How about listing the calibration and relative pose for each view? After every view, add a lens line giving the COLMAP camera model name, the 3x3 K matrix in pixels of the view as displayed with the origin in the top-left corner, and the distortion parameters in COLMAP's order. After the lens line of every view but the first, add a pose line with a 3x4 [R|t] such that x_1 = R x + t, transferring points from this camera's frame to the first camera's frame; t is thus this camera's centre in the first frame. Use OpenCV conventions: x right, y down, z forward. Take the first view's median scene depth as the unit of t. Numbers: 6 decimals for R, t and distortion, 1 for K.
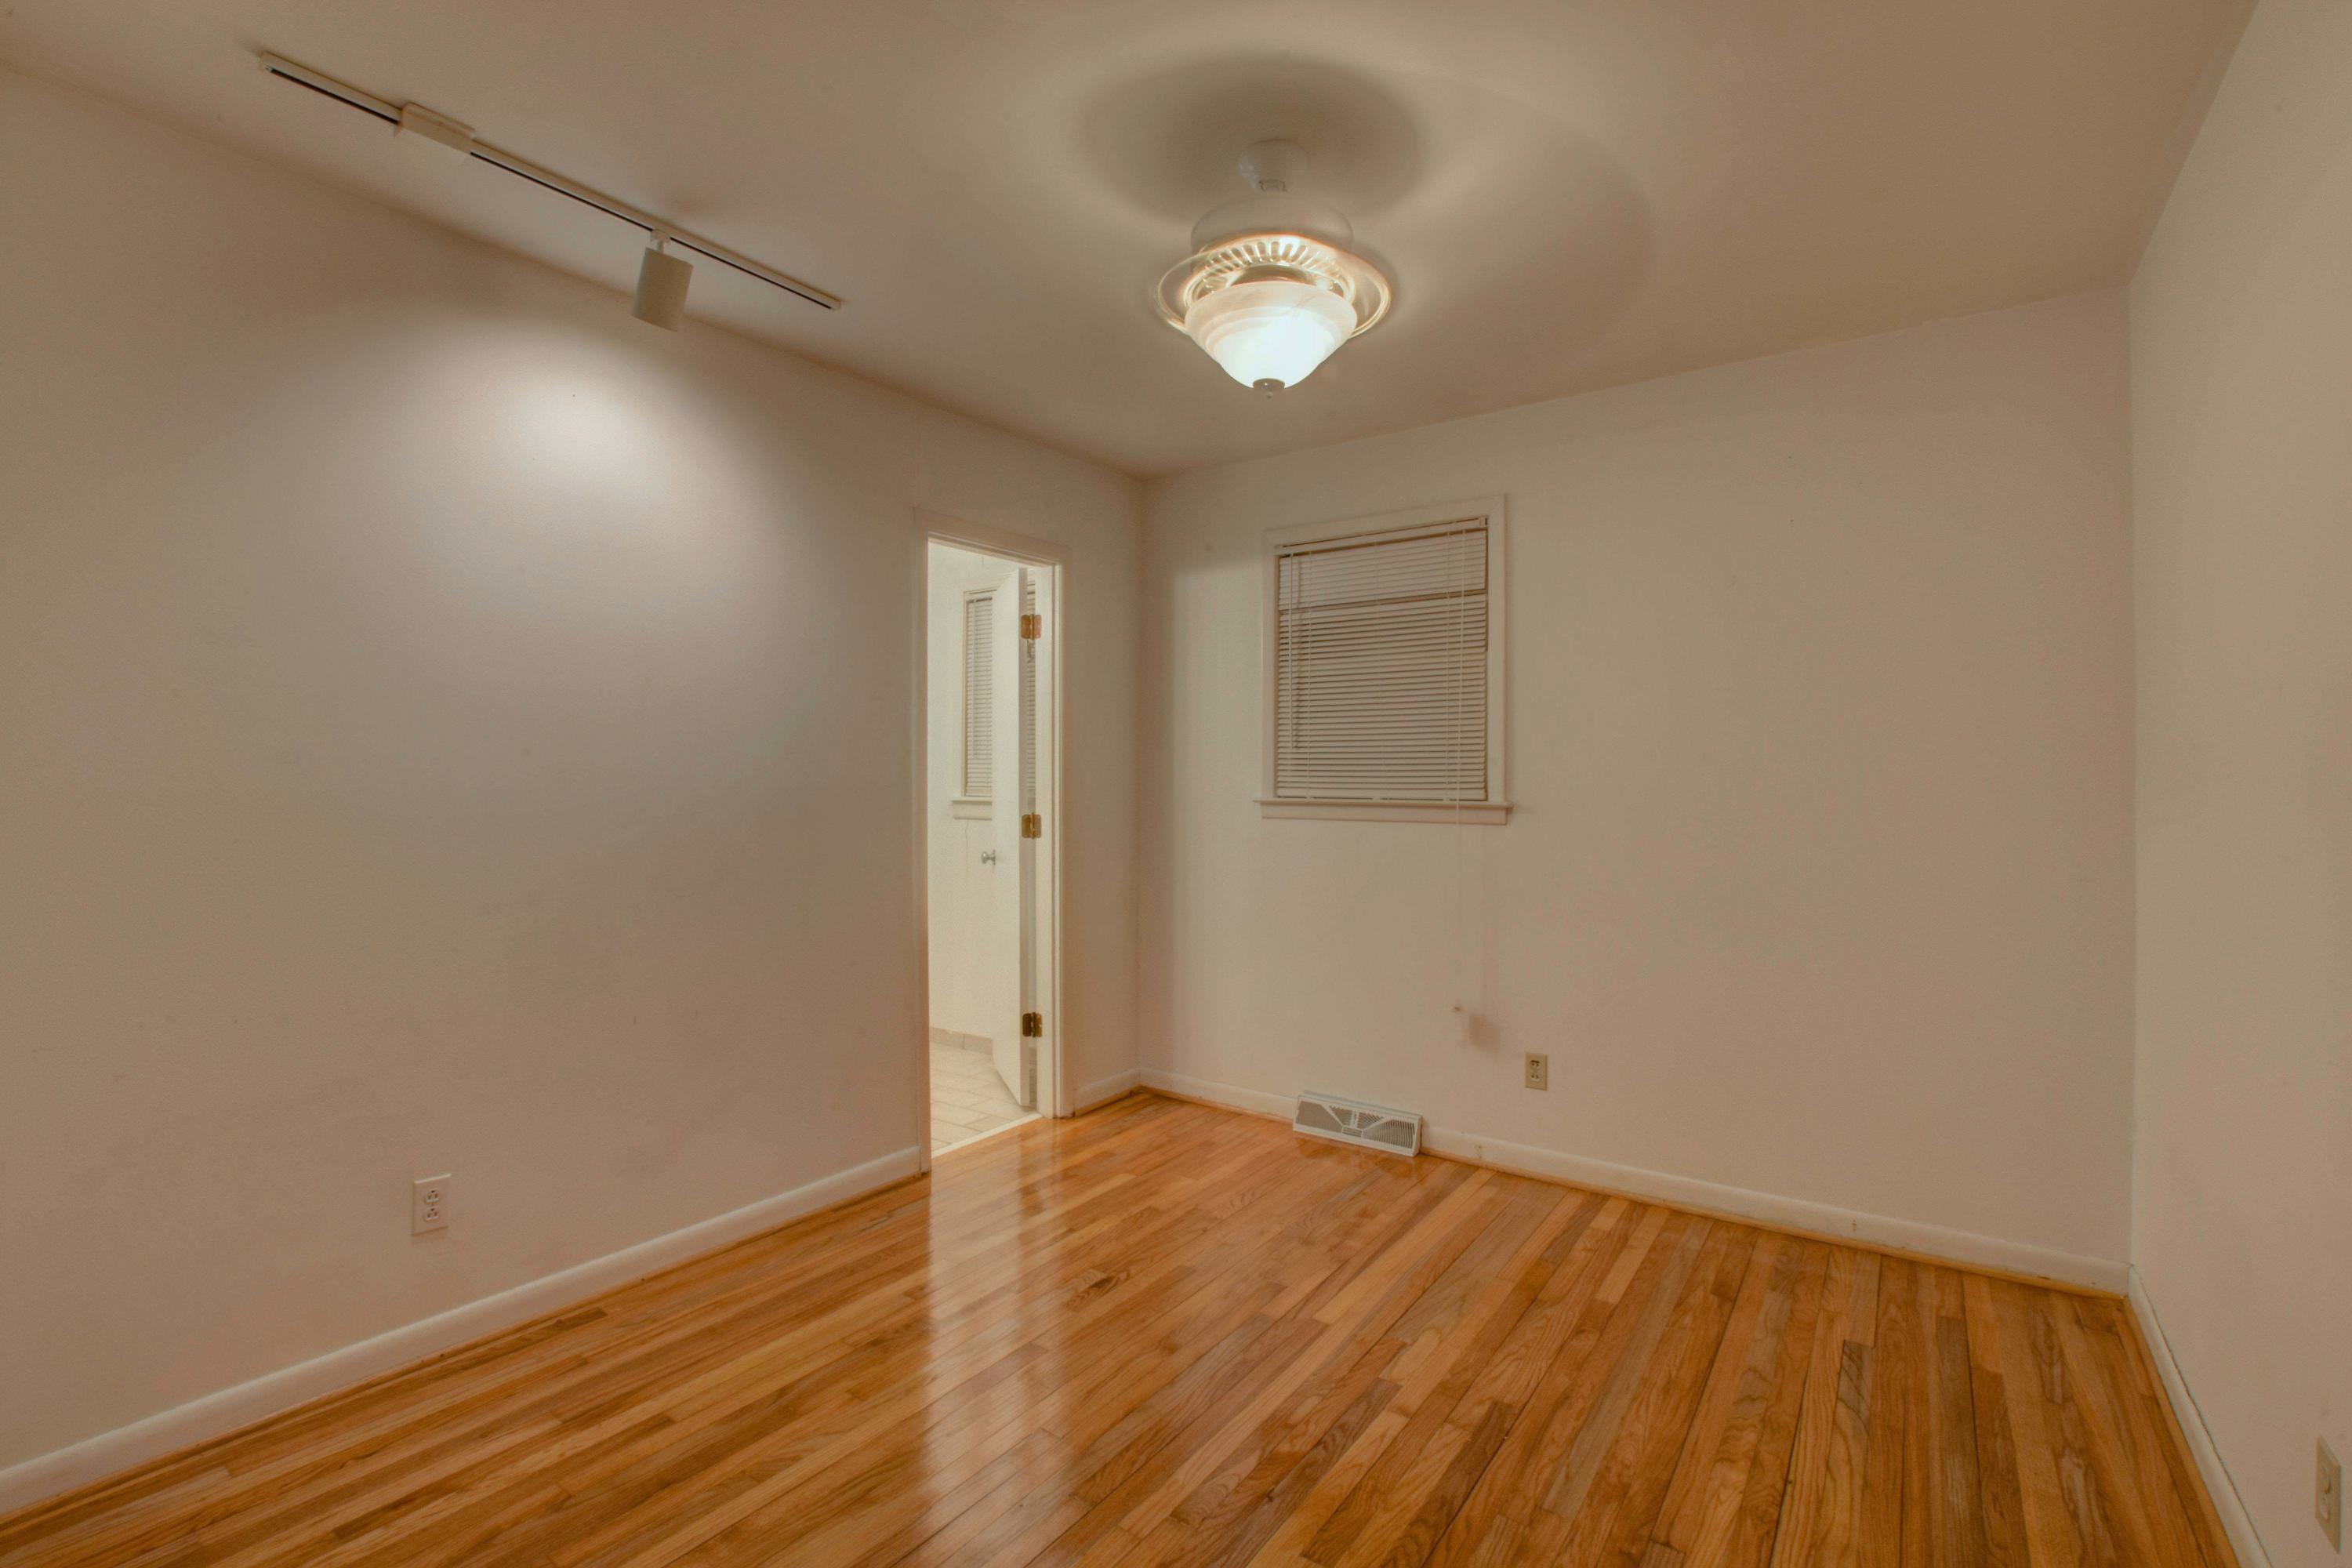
lens RADIAL K [[1037.7, 0, 1179.5], [0, 1037.7, 777.0], [0, 0, 1]] dist [-0.029052, 0.003785]
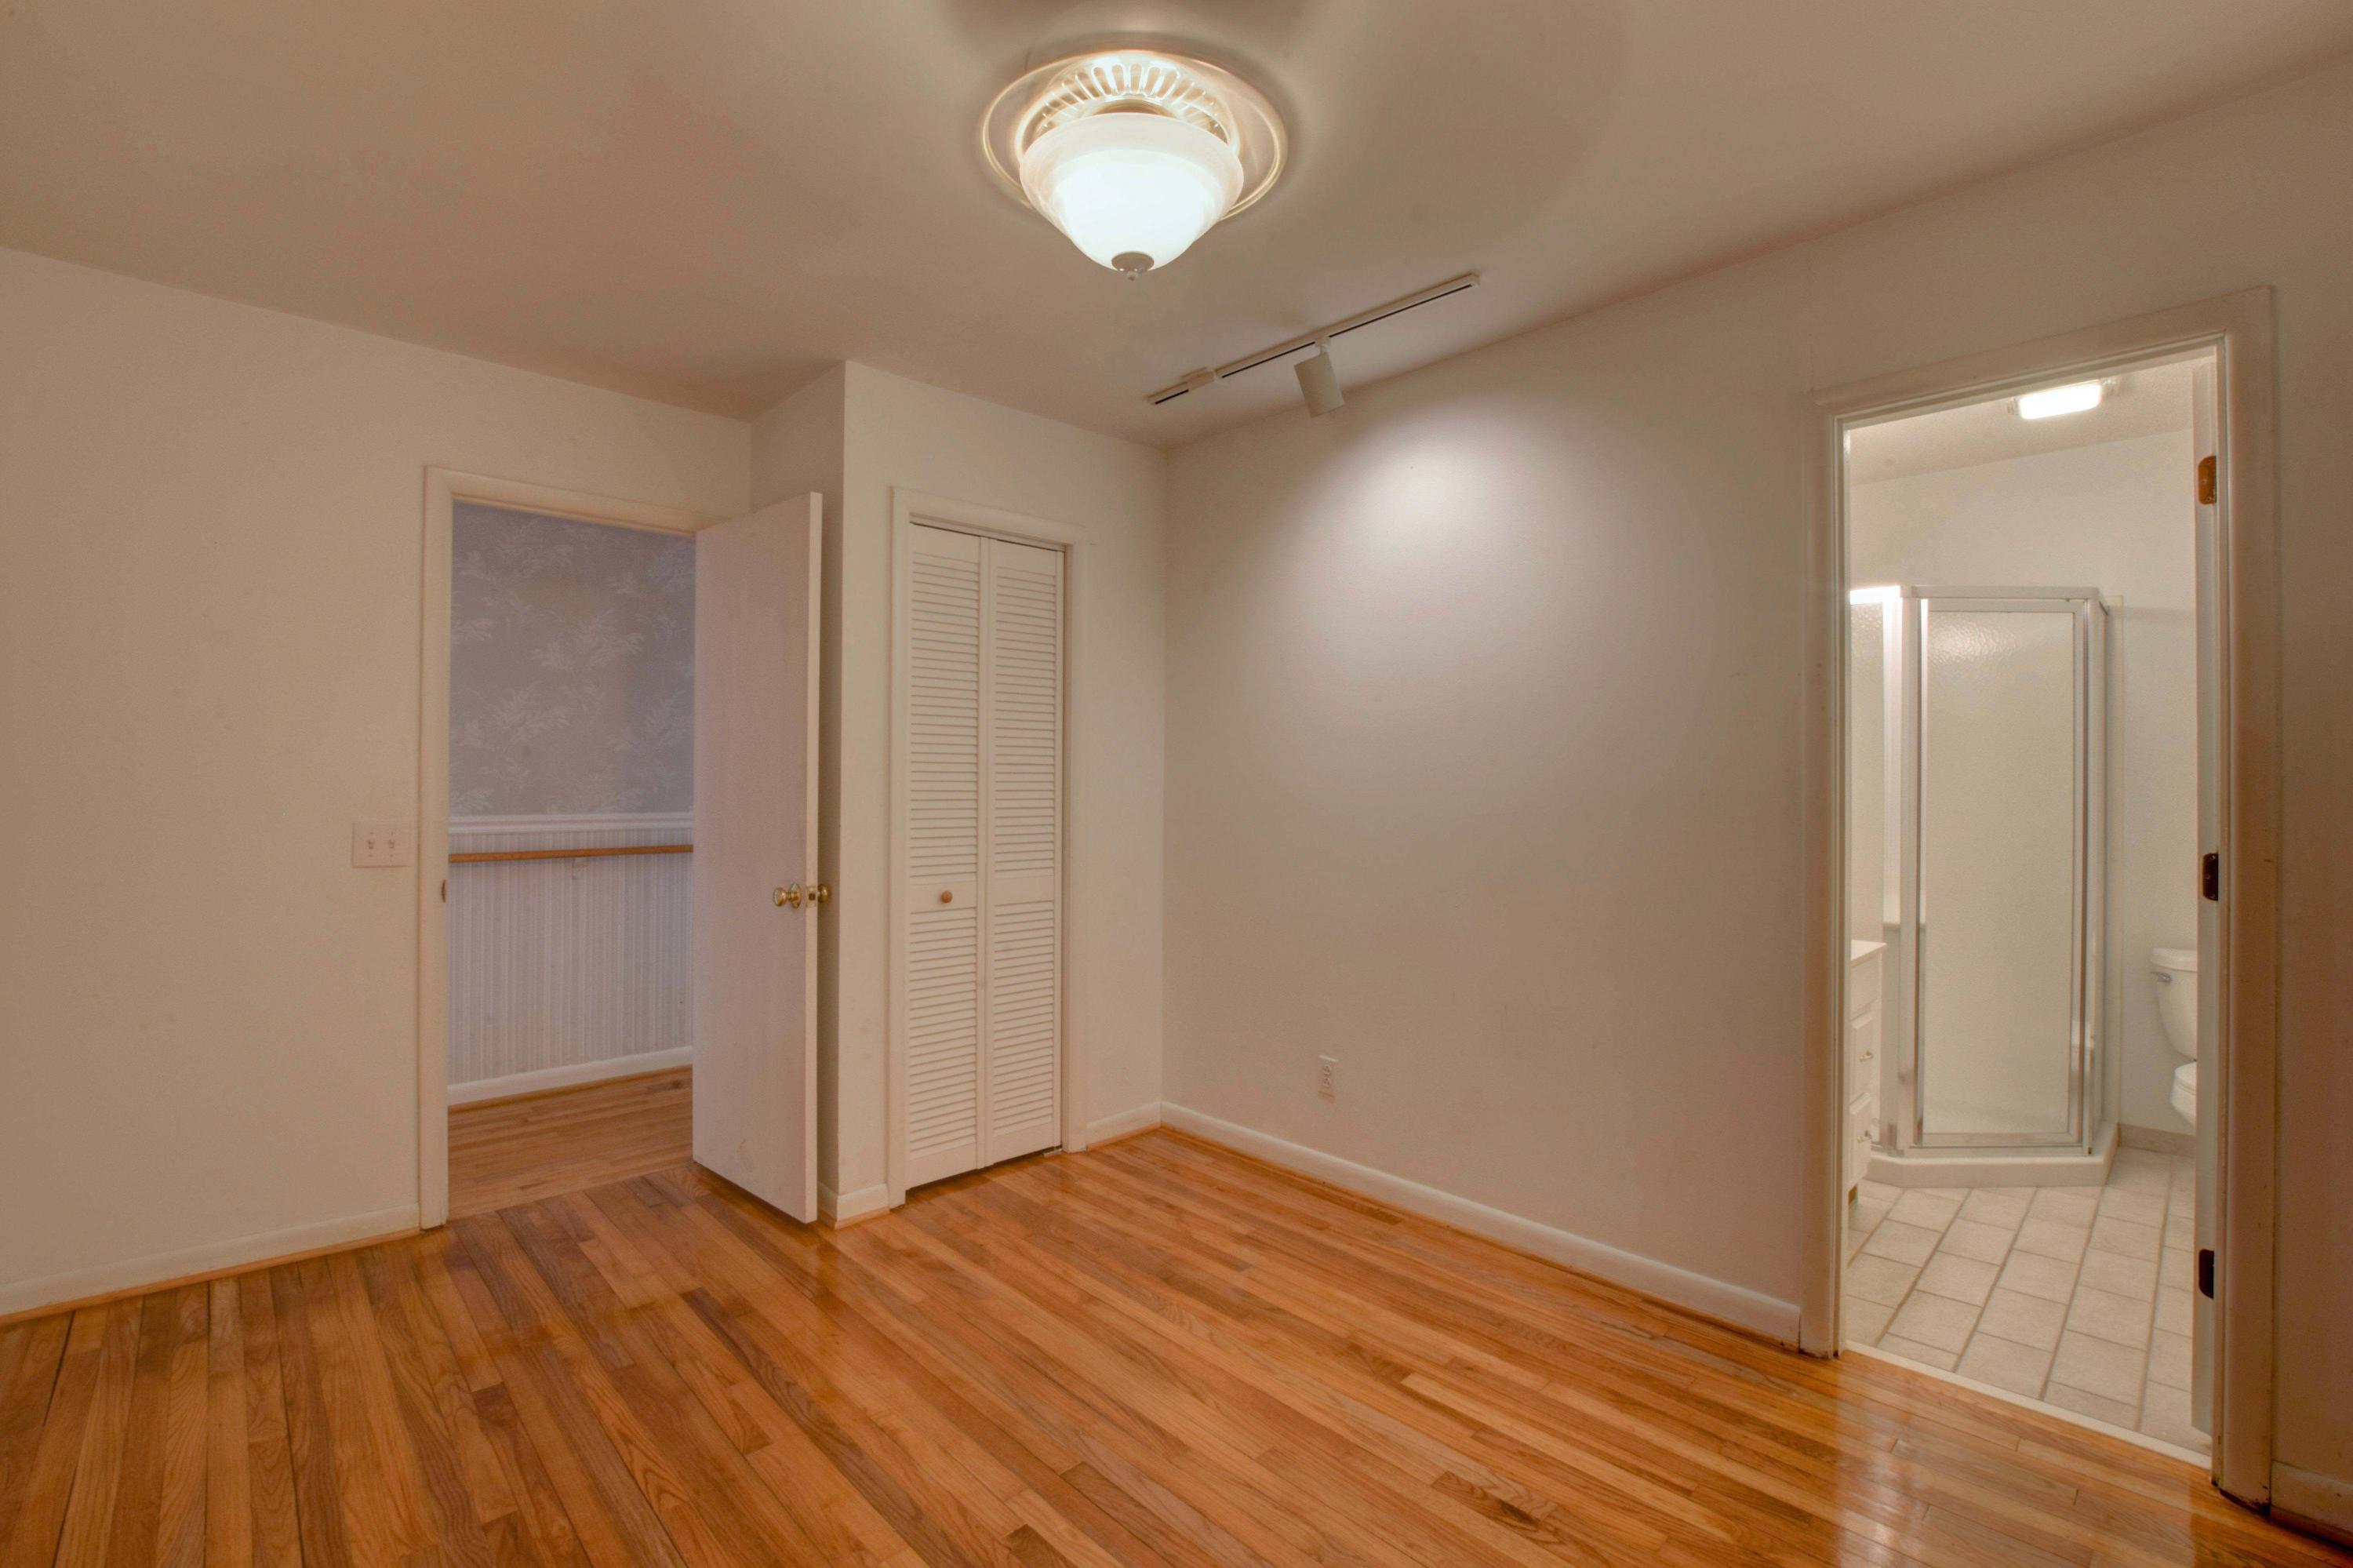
lens RADIAL K [[1038.2, 0, 1181.0], [0, 1038.2, 785.0], [0, 0, 1]] dist [-0.029052, 0.003785]
pose [[-0.185276, 0.001124, -0.982686, 0.743302], [-0.000303, 0.999999, 0.001201, 0.004208], [0.982687, 0.000520, -0.185275, 1.059418]]
